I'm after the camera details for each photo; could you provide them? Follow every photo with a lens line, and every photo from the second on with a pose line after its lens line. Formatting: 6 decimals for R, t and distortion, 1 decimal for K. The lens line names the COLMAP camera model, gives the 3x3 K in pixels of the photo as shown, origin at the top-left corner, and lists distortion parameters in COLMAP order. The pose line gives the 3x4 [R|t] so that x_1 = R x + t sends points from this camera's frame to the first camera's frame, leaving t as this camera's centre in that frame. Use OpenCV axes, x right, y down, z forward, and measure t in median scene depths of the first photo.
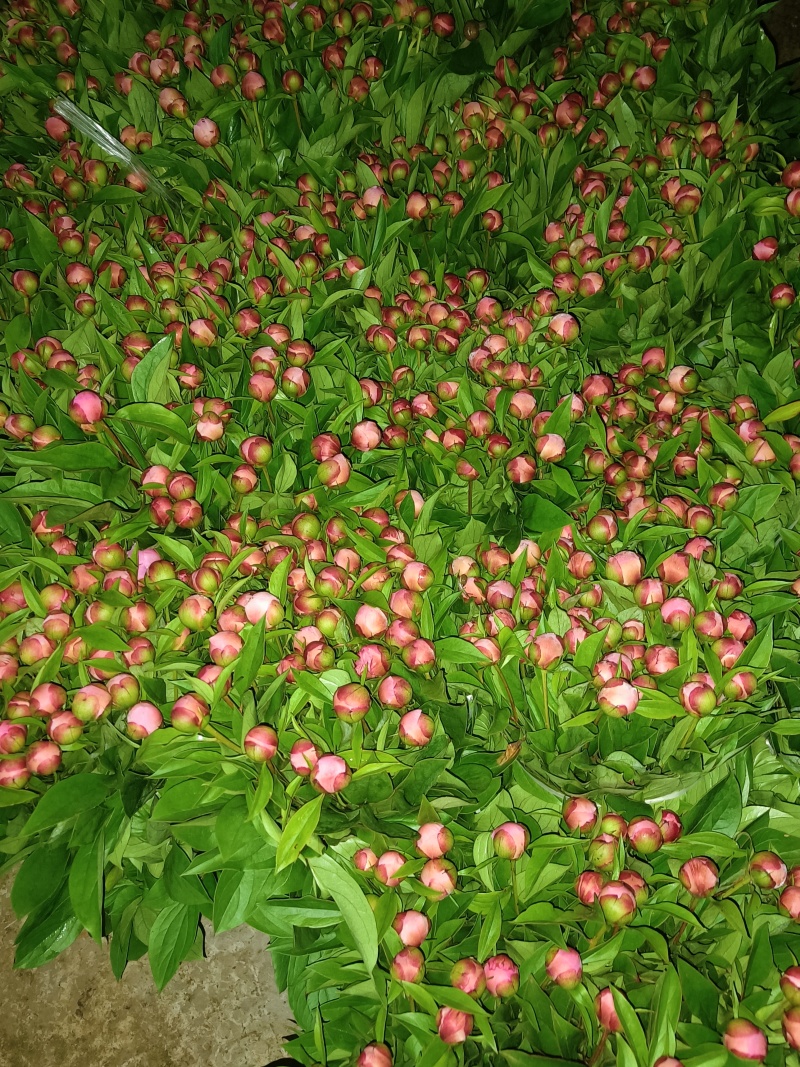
lens RADIAL K [[853.8, 0, 400.0], [0, 853.8, 533.5], [0, 0, 1]] dist [0.010514, -0.001581]
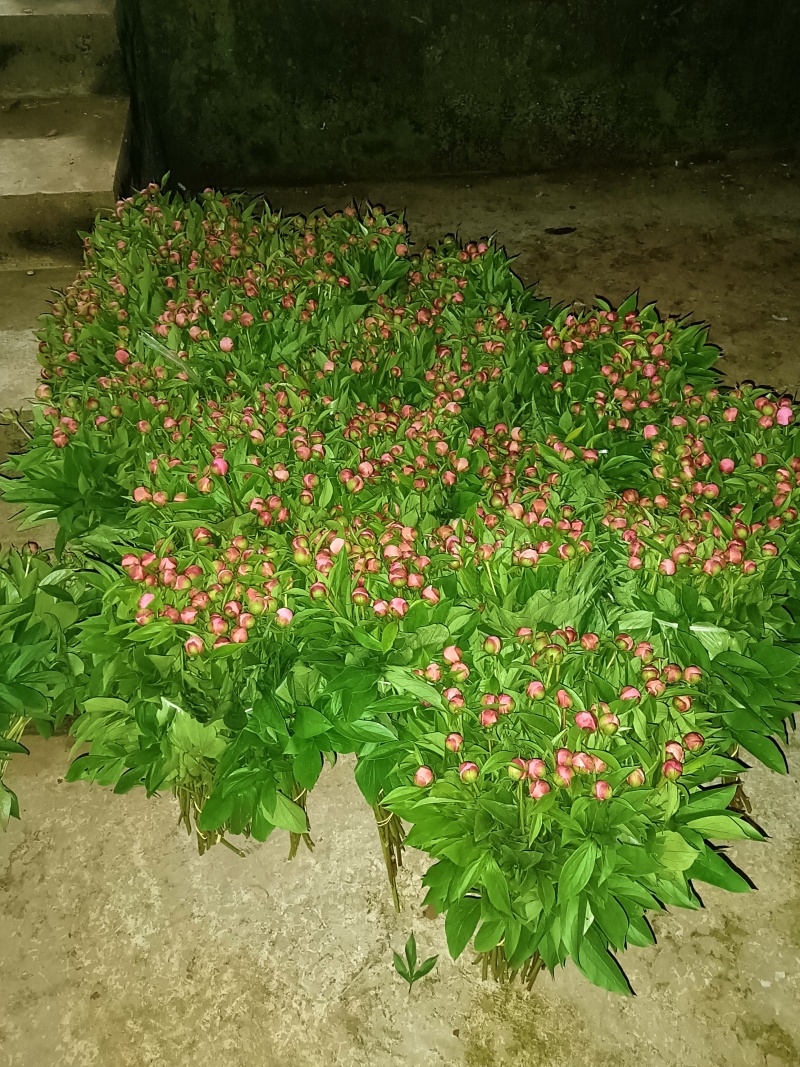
lens RADIAL K [[853.8, 0, 400.0], [0, 853.8, 533.5], [0, 0, 1]] dist [0.010514, -0.001581]
pose [[0.967245, -0.144365, 0.208797, -0.292141], [0.198501, 0.942846, -0.267654, 0.411096], [-0.158223, 0.300333, 0.940620, -0.549554]]
